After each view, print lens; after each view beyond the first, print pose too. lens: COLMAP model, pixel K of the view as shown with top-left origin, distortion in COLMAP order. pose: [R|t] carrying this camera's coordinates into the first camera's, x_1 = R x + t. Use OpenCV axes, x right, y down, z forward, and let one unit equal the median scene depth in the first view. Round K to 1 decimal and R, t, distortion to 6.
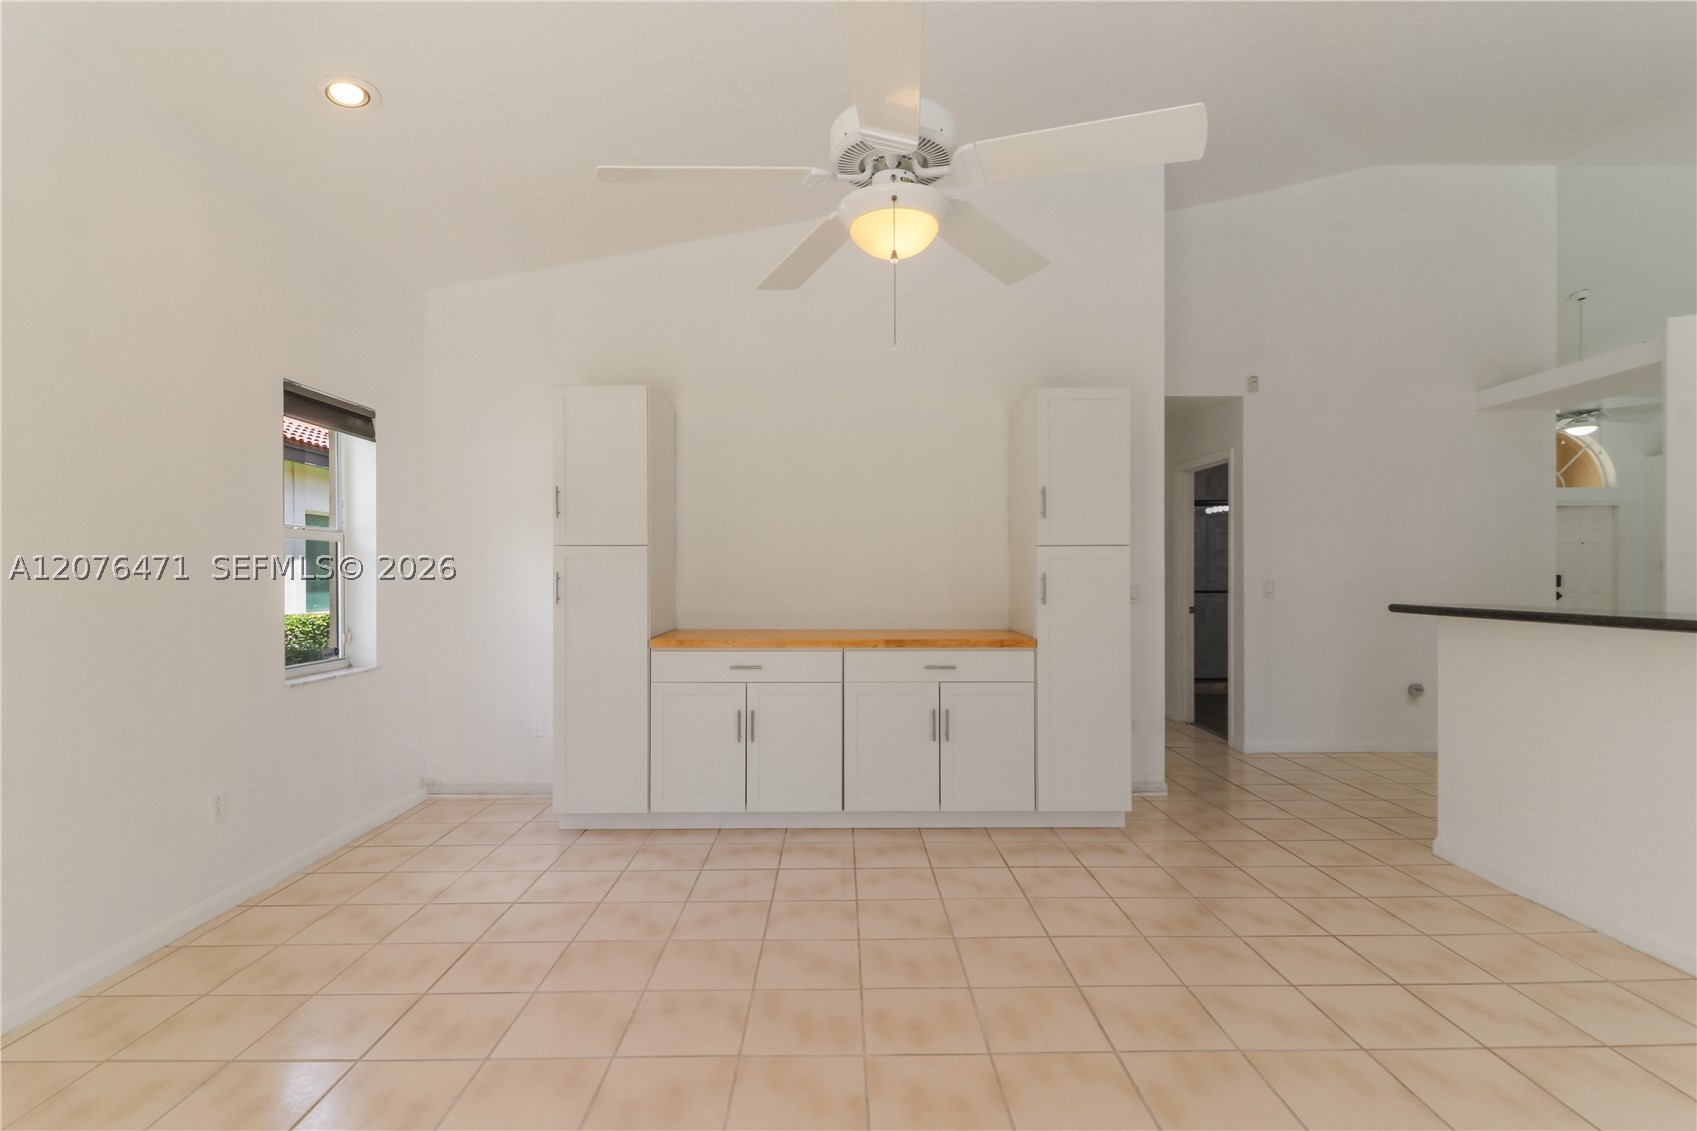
lens RADIAL K [[782.5, 0, 851.1], [0, 782.5, 579.7], [0, 0, 1]] dist [0.023162, -0.015334]
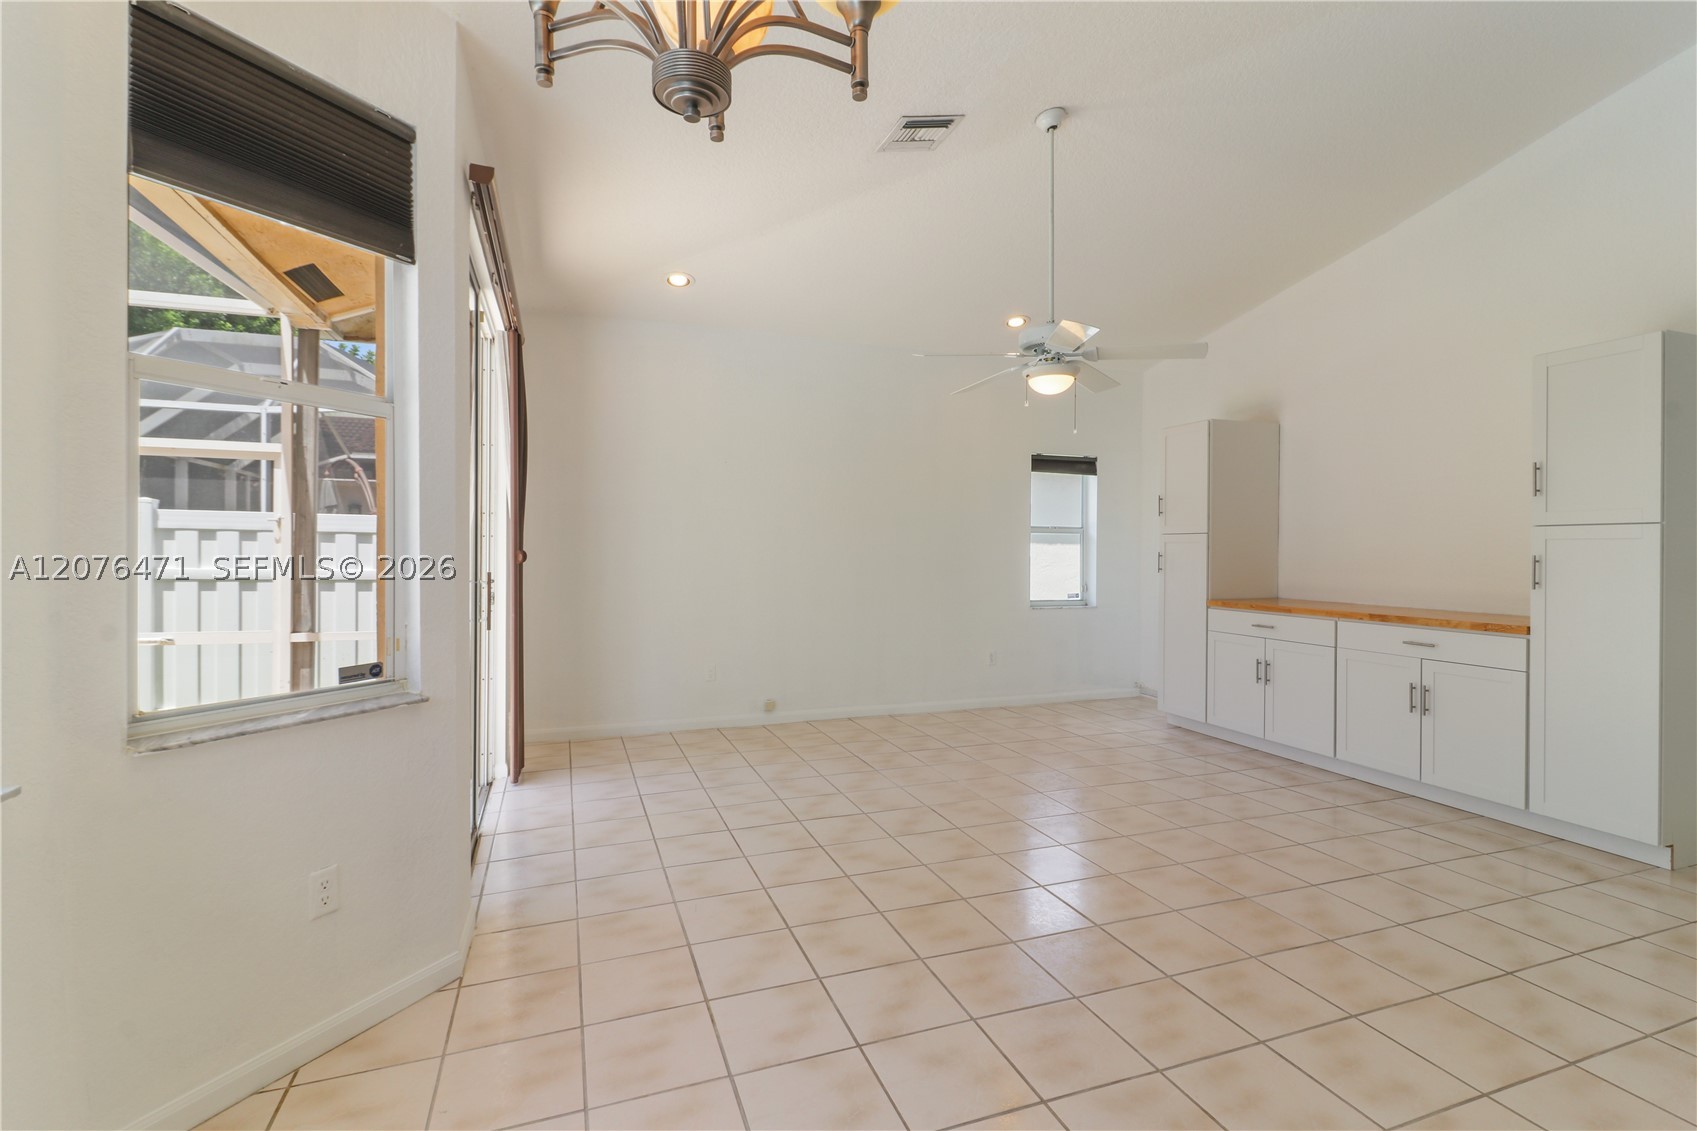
lens RADIAL K [[766.2, 0, 848.5], [0, 766.2, 565.5], [0, 0, 1]] dist [0.000295, -0.000374]
pose [[0.331091, 0.021760, -0.943348, 0.827735], [-0.009430, 0.999760, 0.019751, -0.006843], [0.943552, 0.002357, 0.331217, -0.064294]]
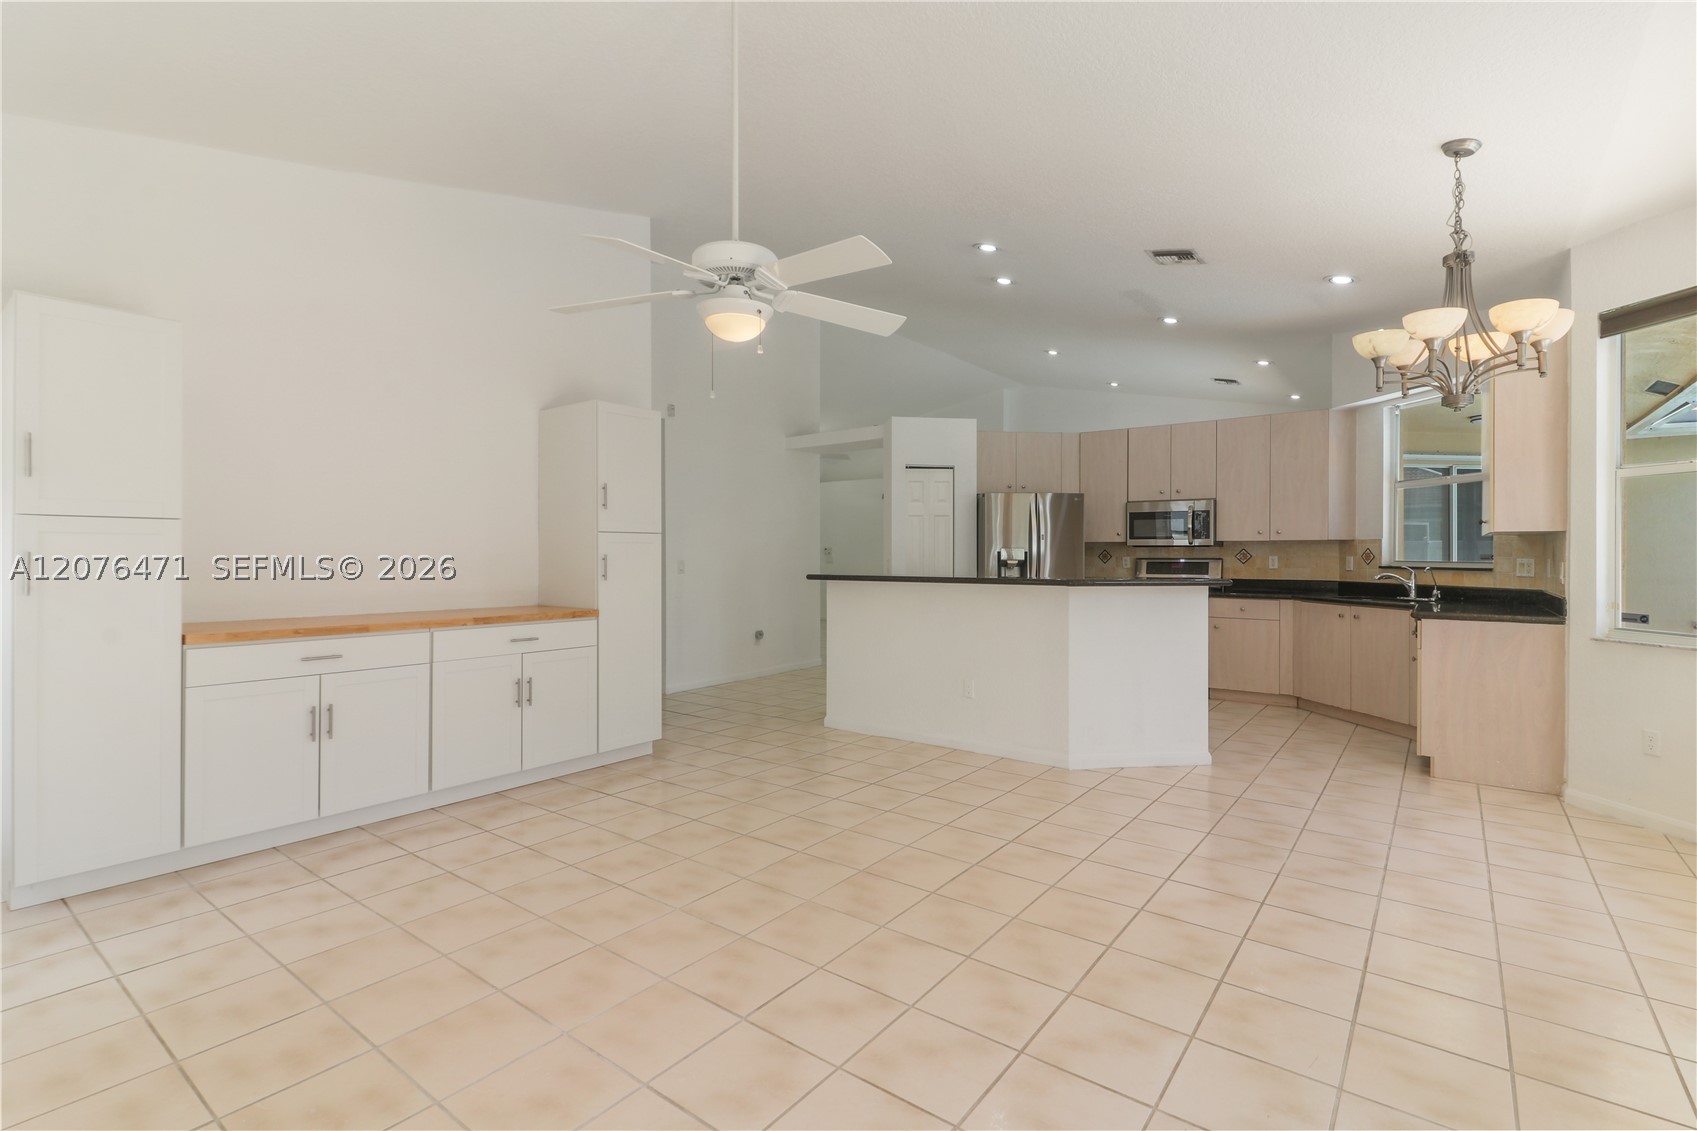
lens RADIAL K [[779.8, 0, 847.6], [0, 779.8, 556.5], [0, 0, 1]] dist [0.022844, -0.015902]
pose [[0.618354, 0.001524, 0.785898, -0.471128], [0.000309, 0.999998, -0.002183, -0.002928], [-0.785899, 0.001592, 0.618352, -0.040362]]
